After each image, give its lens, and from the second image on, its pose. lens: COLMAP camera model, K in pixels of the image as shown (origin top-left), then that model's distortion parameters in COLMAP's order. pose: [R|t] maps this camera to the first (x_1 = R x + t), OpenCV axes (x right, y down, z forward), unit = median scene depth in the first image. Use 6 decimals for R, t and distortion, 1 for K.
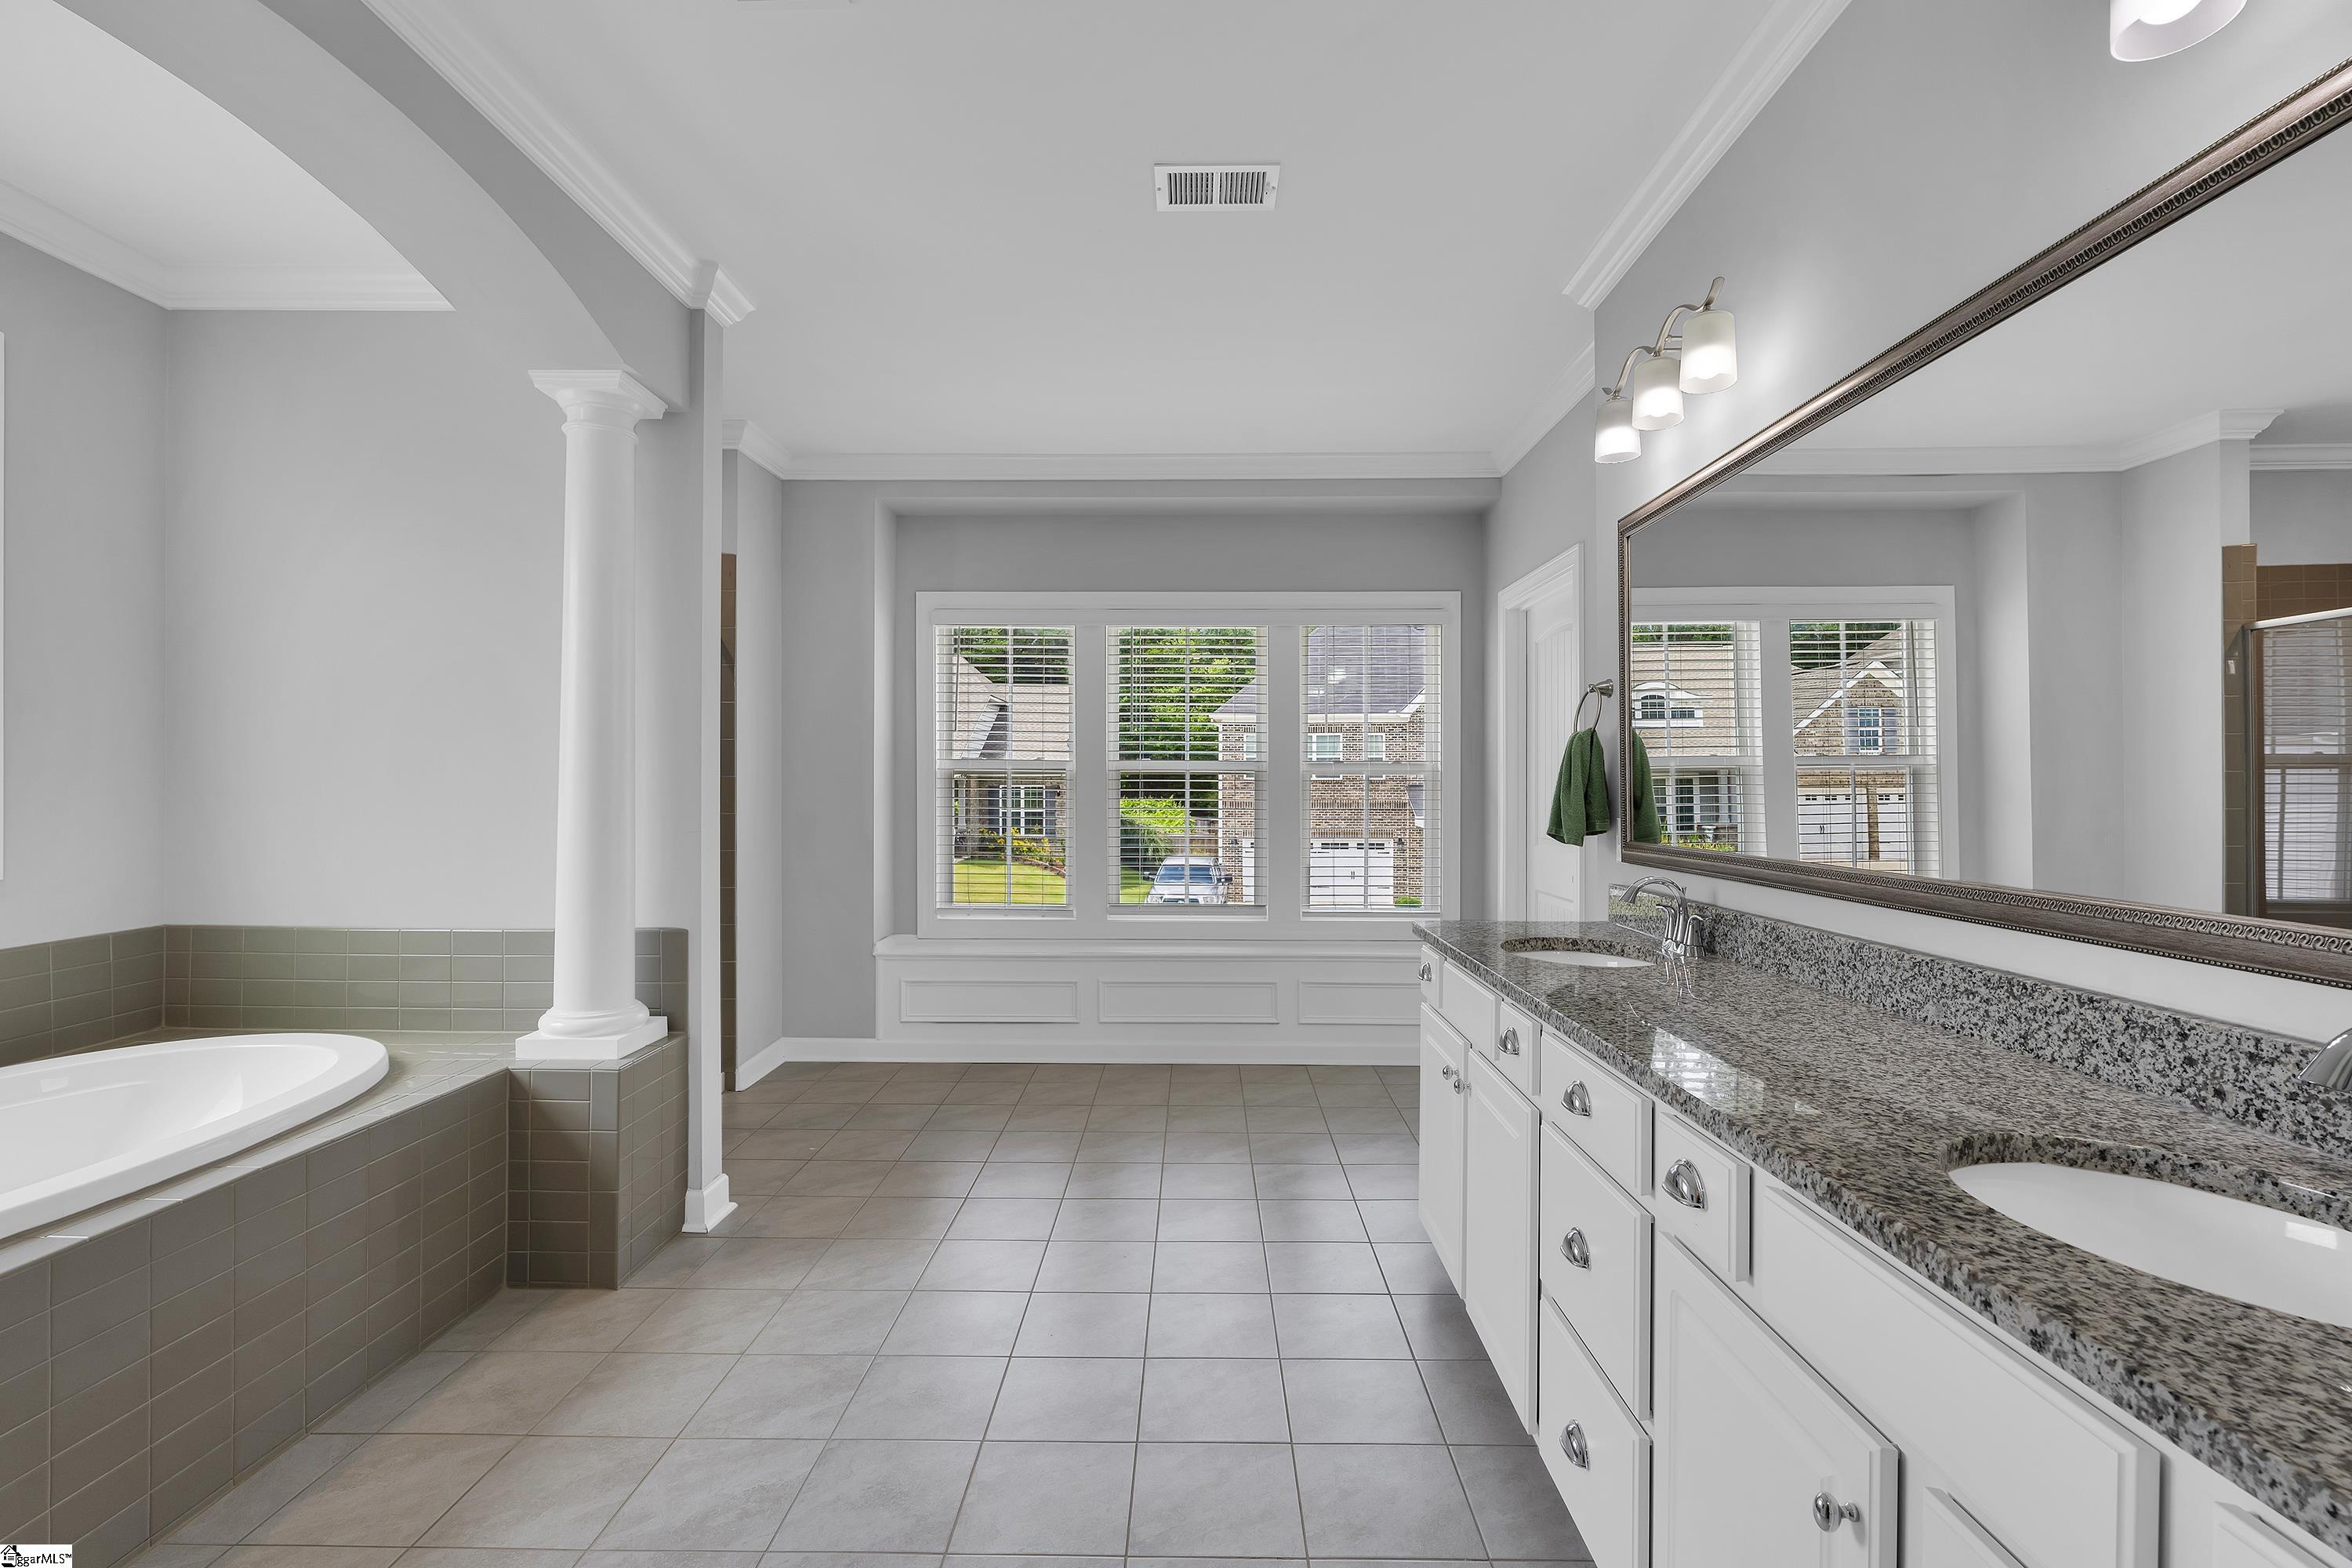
lens RADIAL K [[1033.3, 0, 1181.0], [0, 1033.3, 786.0], [0, 0, 1]] dist [-0.005201, -0.000950]
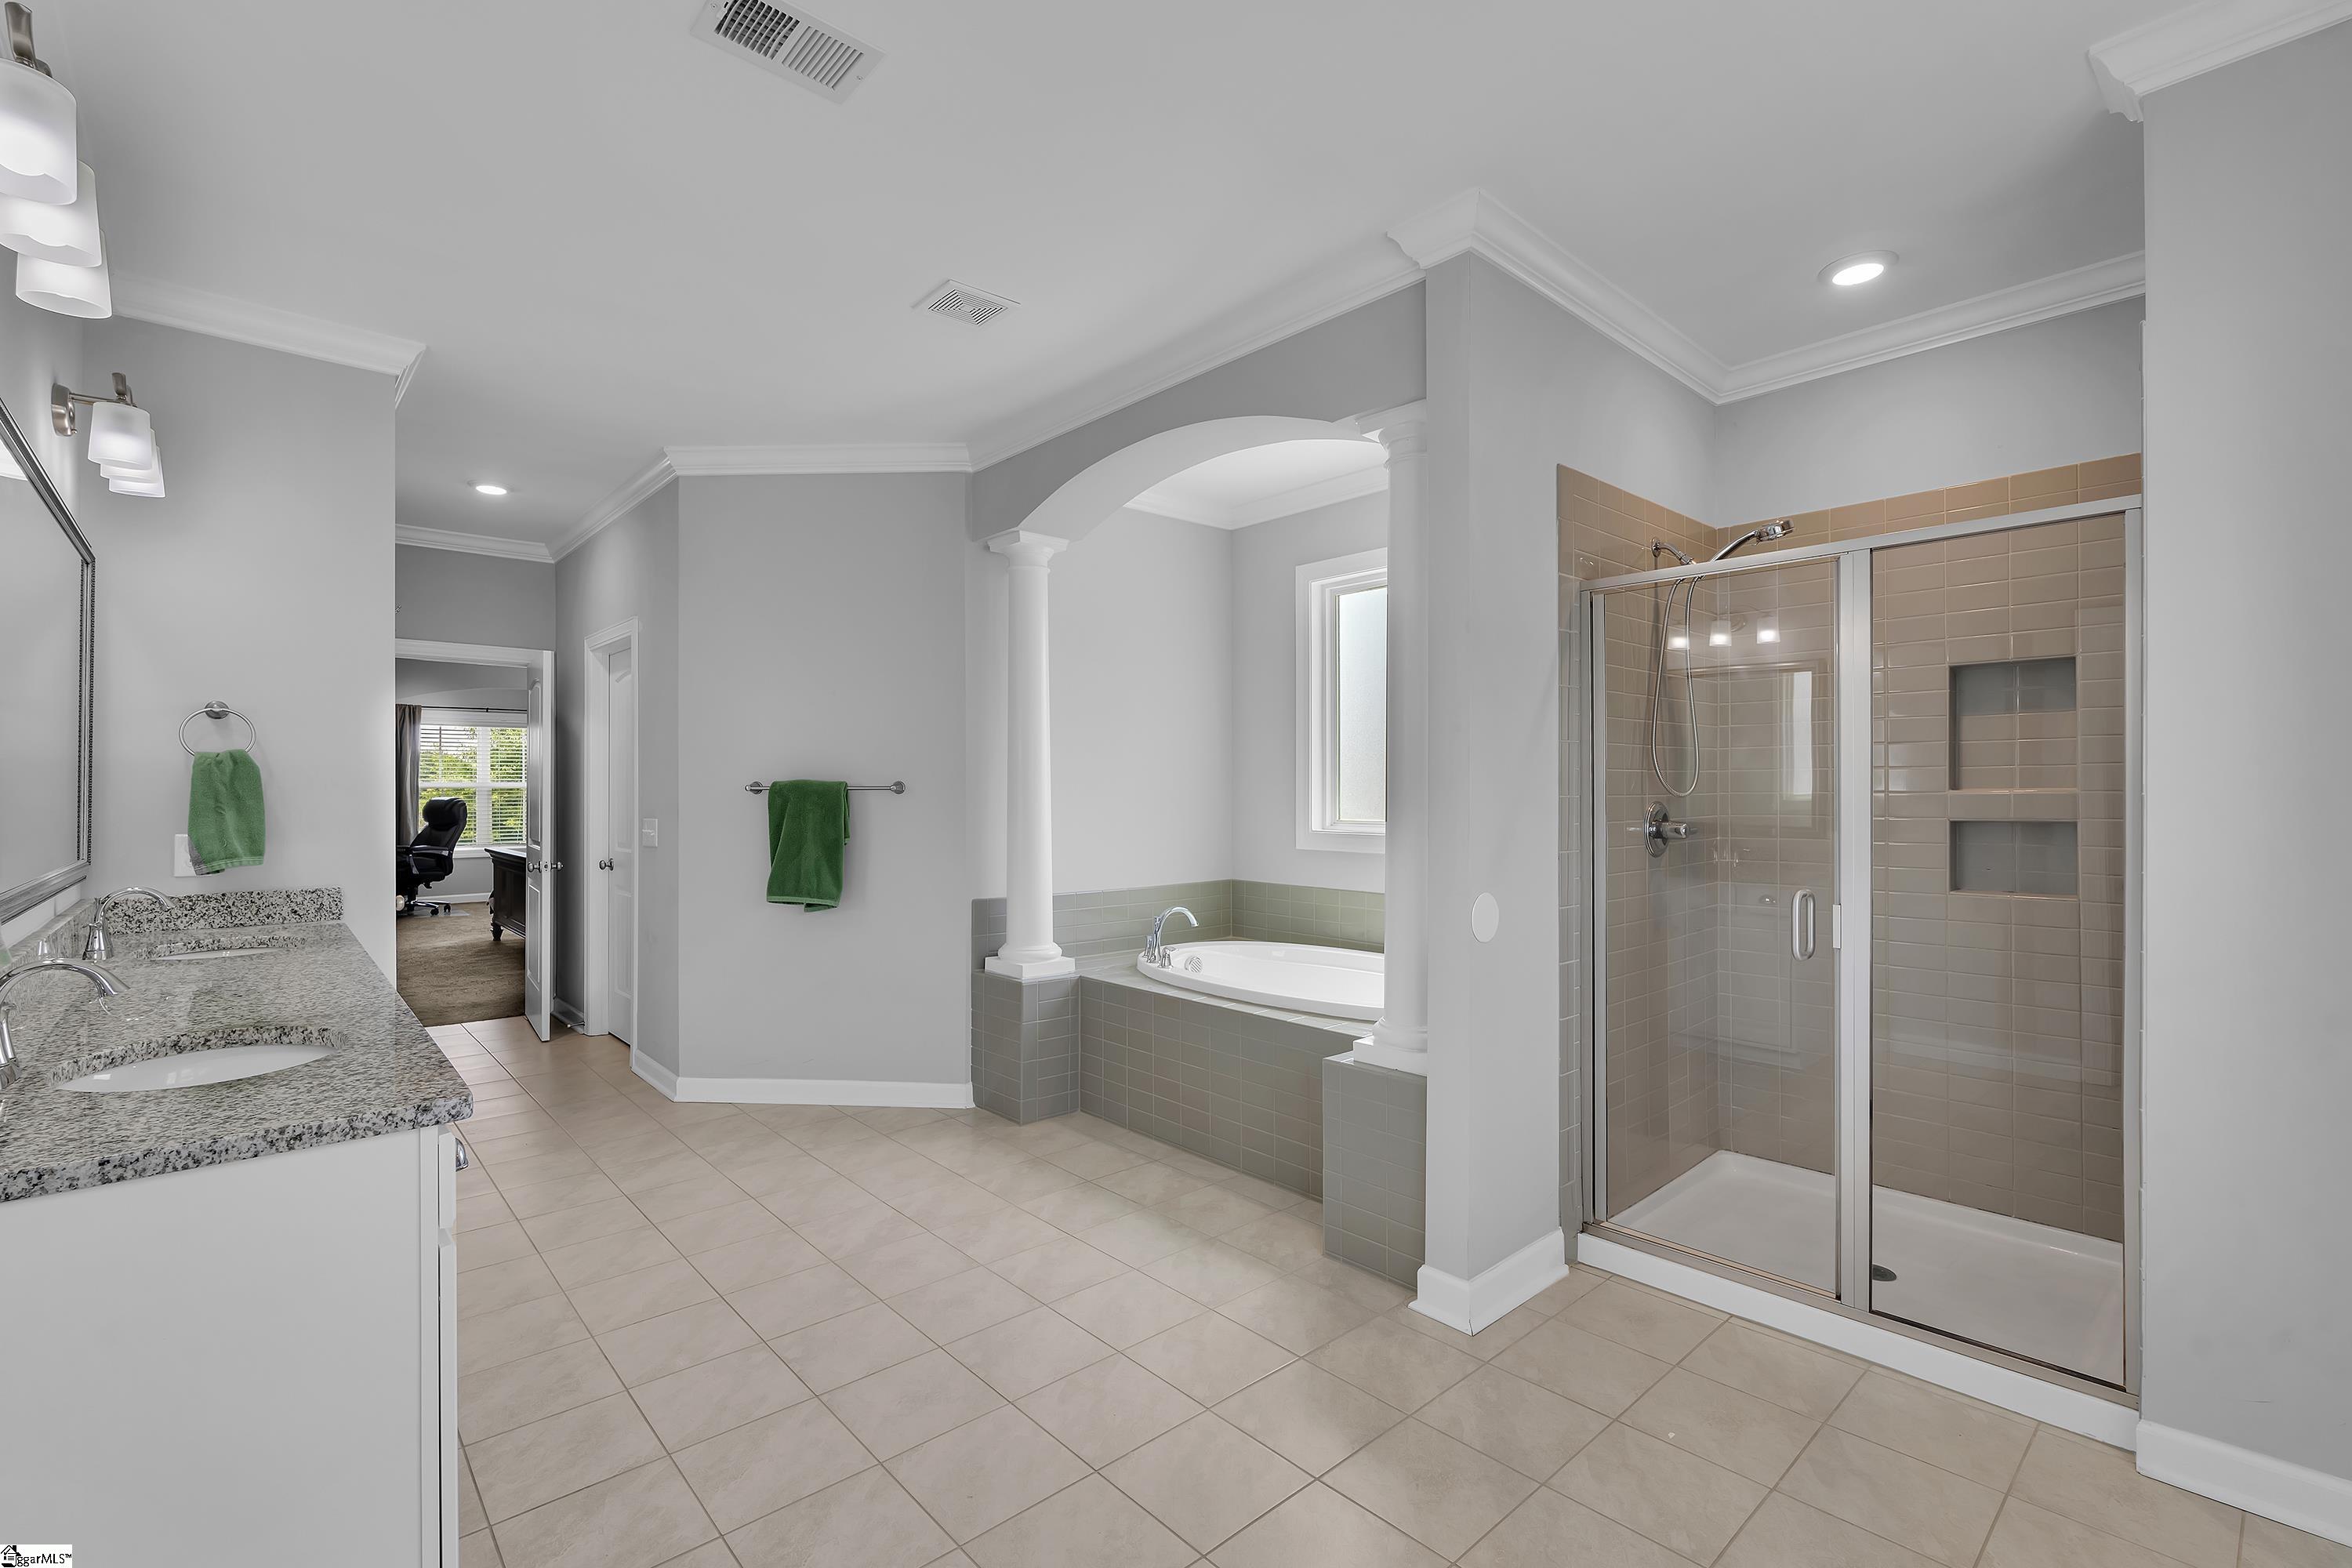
lens RADIAL K [[1033.3, 0, 1188.0], [0, 1033.3, 789.5], [0, 0, 1]] dist [-0.005201, -0.000950]
pose [[-0.726882, 0.000054, -0.686762, 0.385149], [0.006339, 0.999958, -0.006630, -0.020028], [0.686733, -0.009172, -0.726852, 1.949034]]
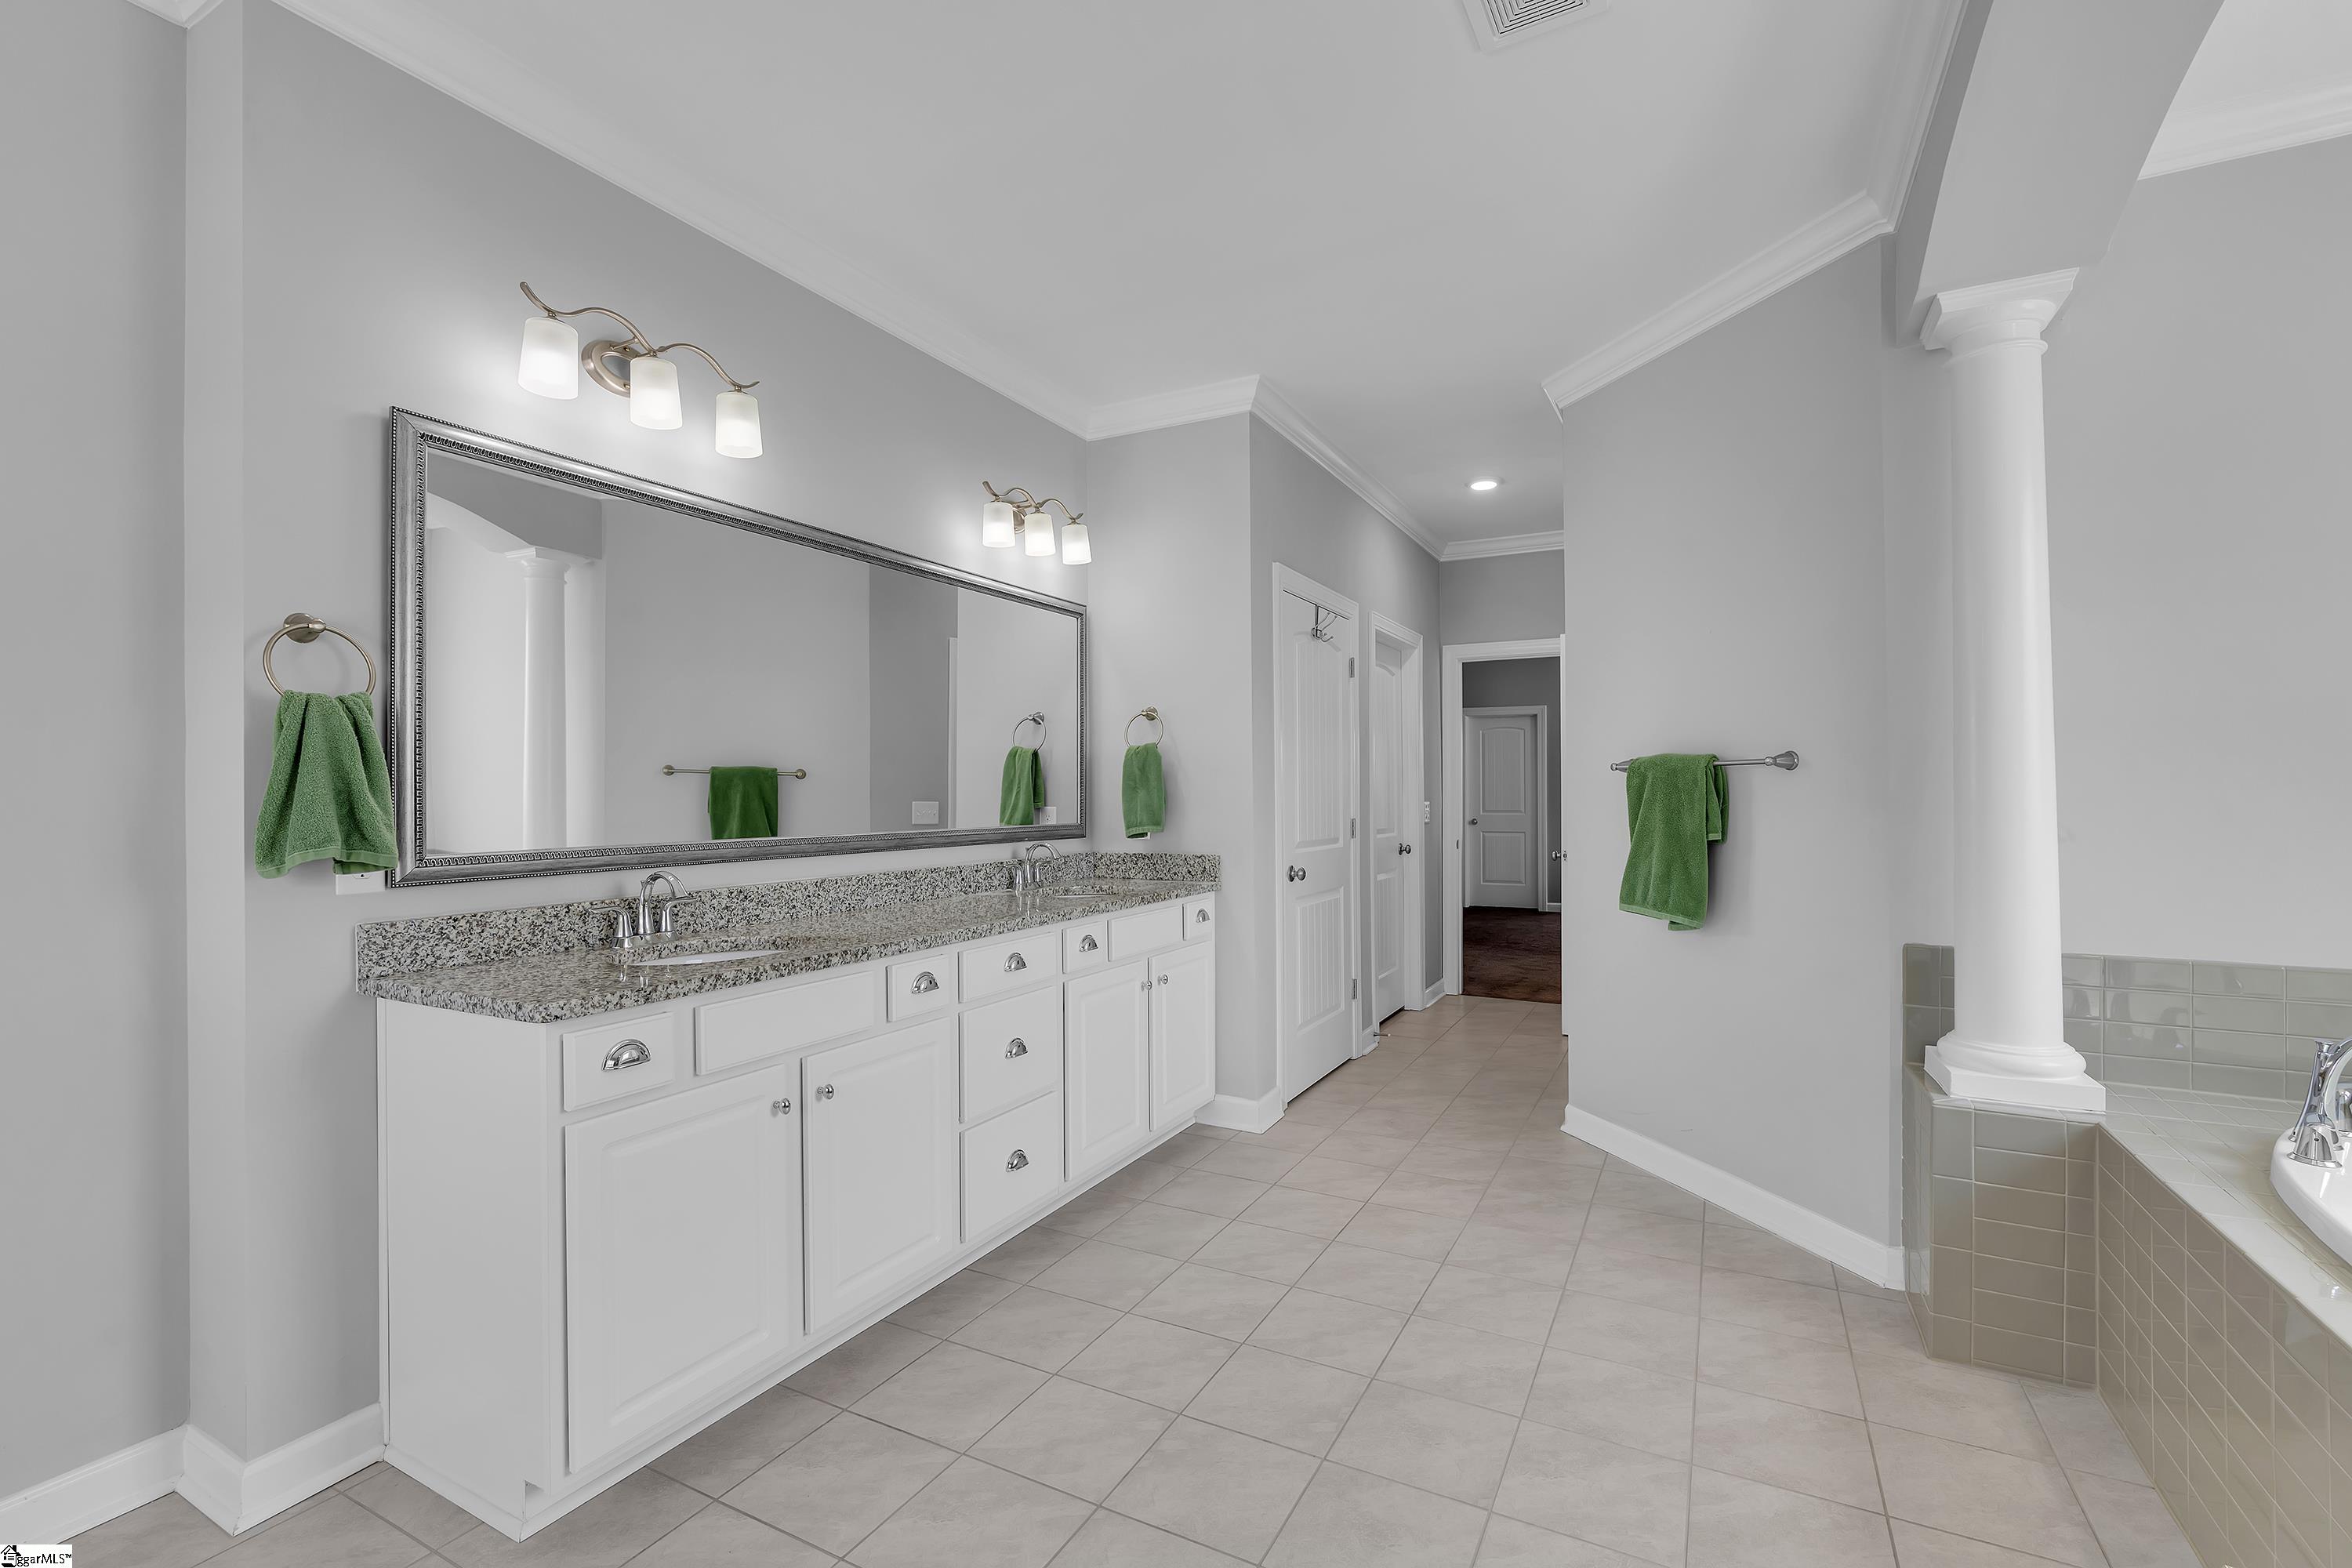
lens RADIAL K [[1033.3, 0, 1176.2], [0, 1033.3, 791.5], [0, 0, 1]] dist [-0.005201, -0.000950]
pose [[-0.889457, 0.006054, 0.456978, -0.427344], [0.001800, 0.999951, -0.009743, 0.008710], [-0.457015, -0.007843, -0.889425, 1.674243]]
